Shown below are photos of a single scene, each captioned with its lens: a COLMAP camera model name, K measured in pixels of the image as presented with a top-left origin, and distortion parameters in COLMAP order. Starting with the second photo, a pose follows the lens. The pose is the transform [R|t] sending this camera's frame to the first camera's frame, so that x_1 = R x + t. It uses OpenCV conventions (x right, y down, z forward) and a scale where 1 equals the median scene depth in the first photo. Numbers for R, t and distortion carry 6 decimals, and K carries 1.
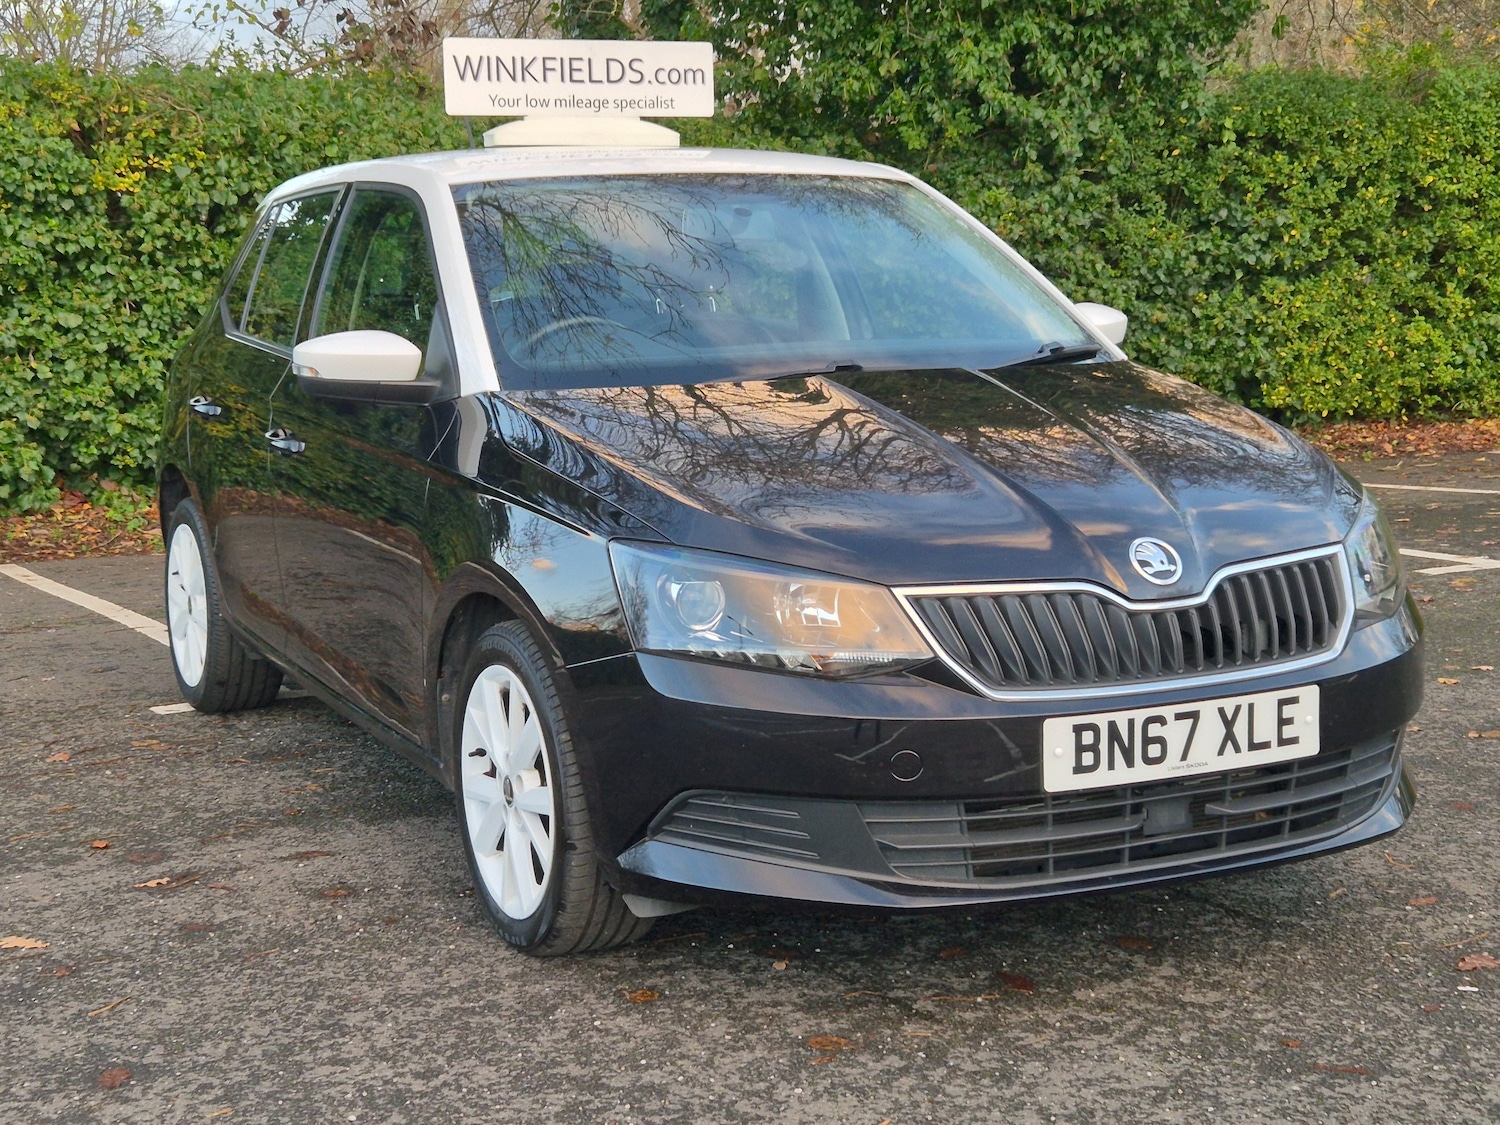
lens RADIAL K [[2250.1, 0, 735.4], [0, 2250.1, 561.1], [0, 0, 1]] dist [0.076554, 0.000000]
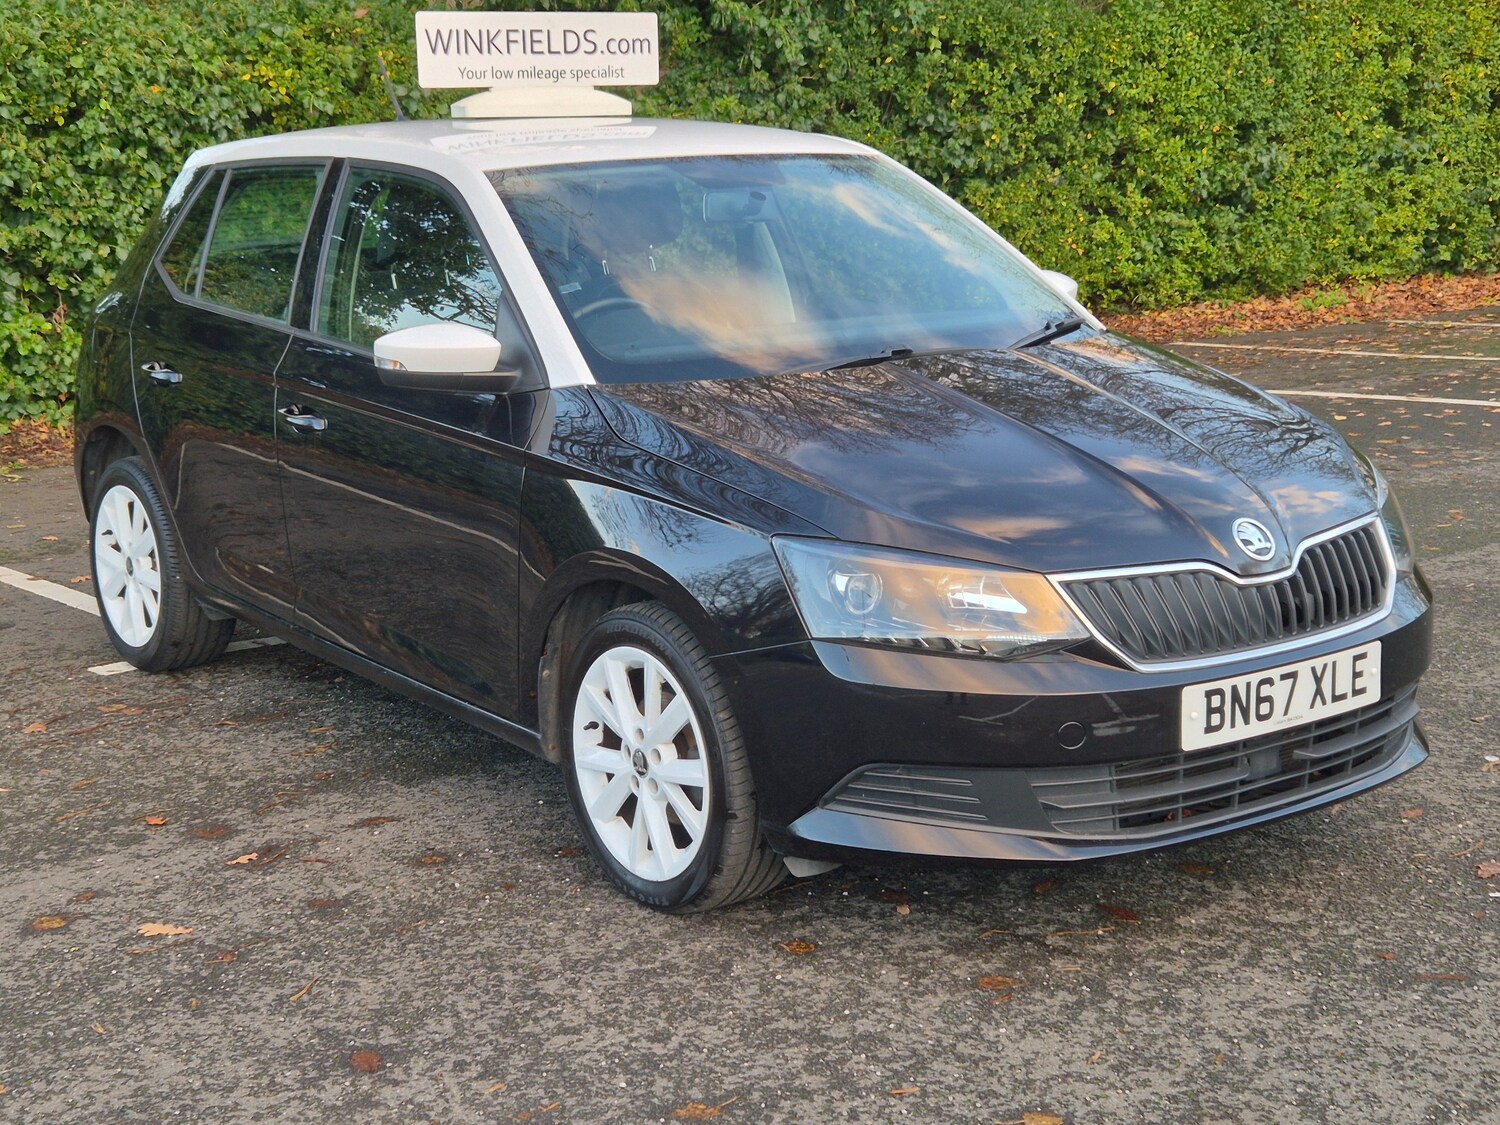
lens RADIAL K [[2250.1, 0, 729.2], [0, 2250.1, 550.6], [0, 0, 1]] dist [0.076554, 0.000000]
pose [[0.983236, -0.034813, 0.178984, -0.225812], [0.025038, 0.998084, 0.056586, -0.053459], [-0.180611, -0.051156, 0.982223, -0.051006]]
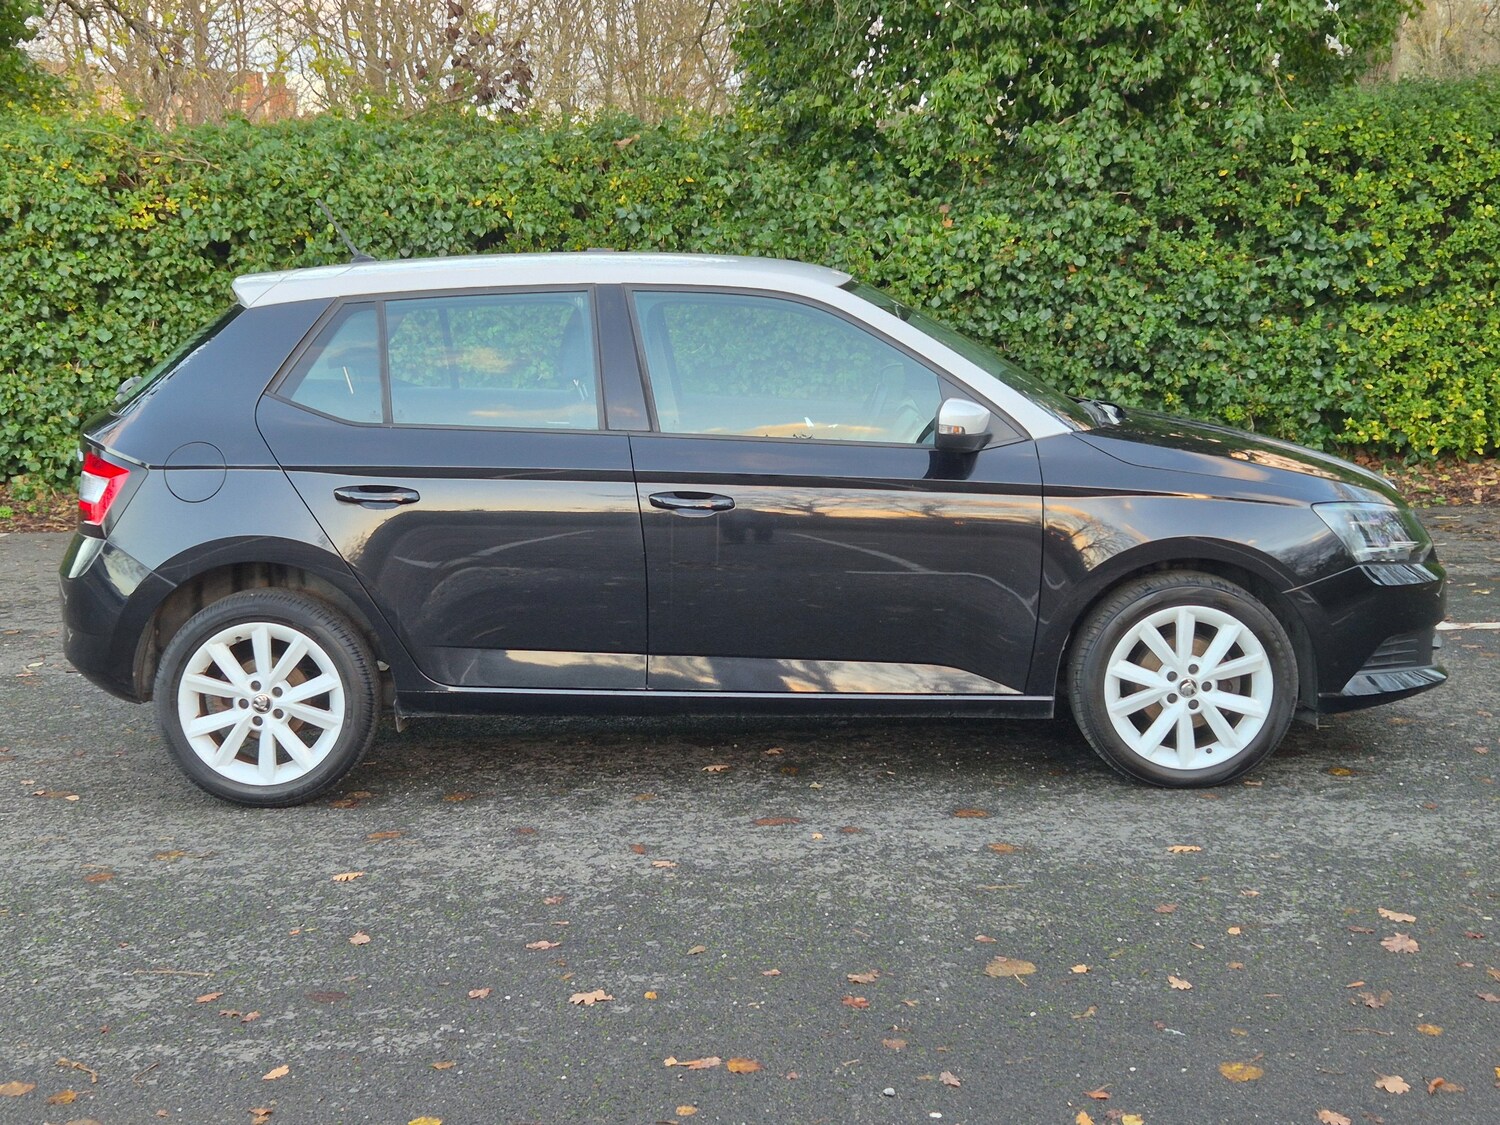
lens RADIAL K [[2250.1, 0, 745.0], [0, 2250.1, 568.2], [0, 0, 1]] dist [0.076554, 0.000000]
pose [[0.887668, 0.073030, -0.454656, 1.479751], [-0.059517, 0.997258, 0.043986, -0.143248], [0.456621, -0.011985, 0.889581, 0.186549]]
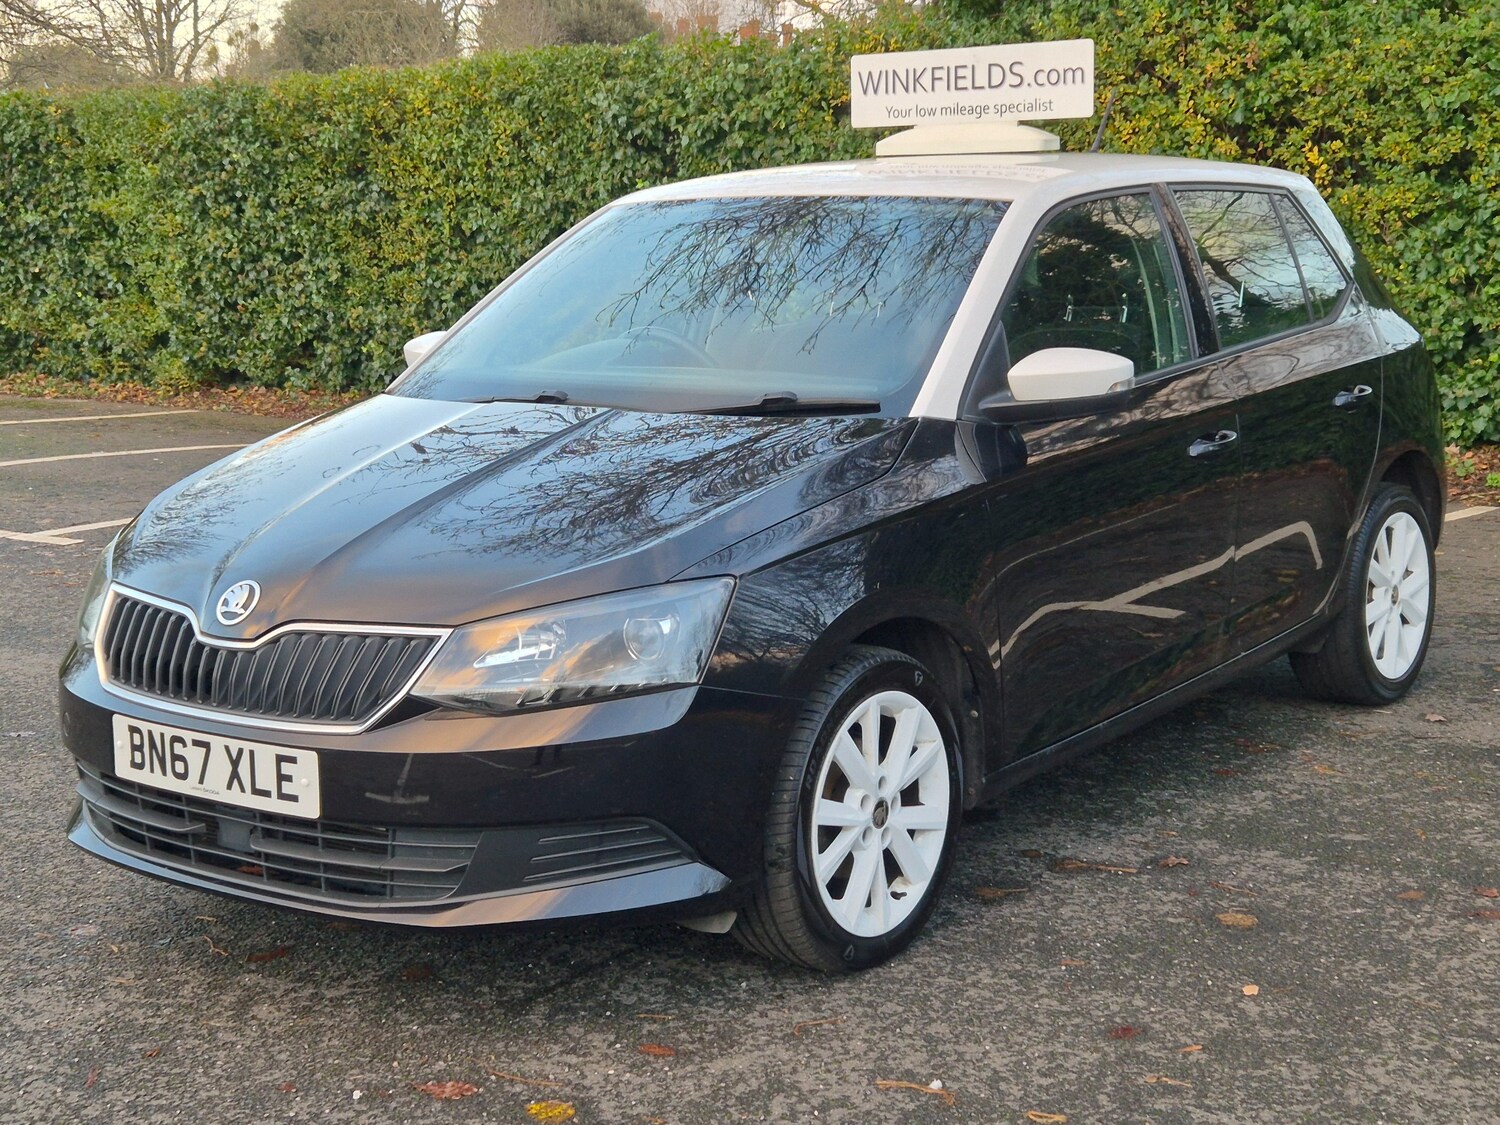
lens RADIAL K [[2250.1, 0, 745.8], [0, 2250.1, 559.4], [0, 0, 1]] dist [0.076554, 0.000000]
pose [[0.446017, 0.153524, -0.881759, 1.034478], [-0.106876, 0.987265, 0.117833, -0.144575], [0.888621, 0.041683, 0.456745, 0.592699]]
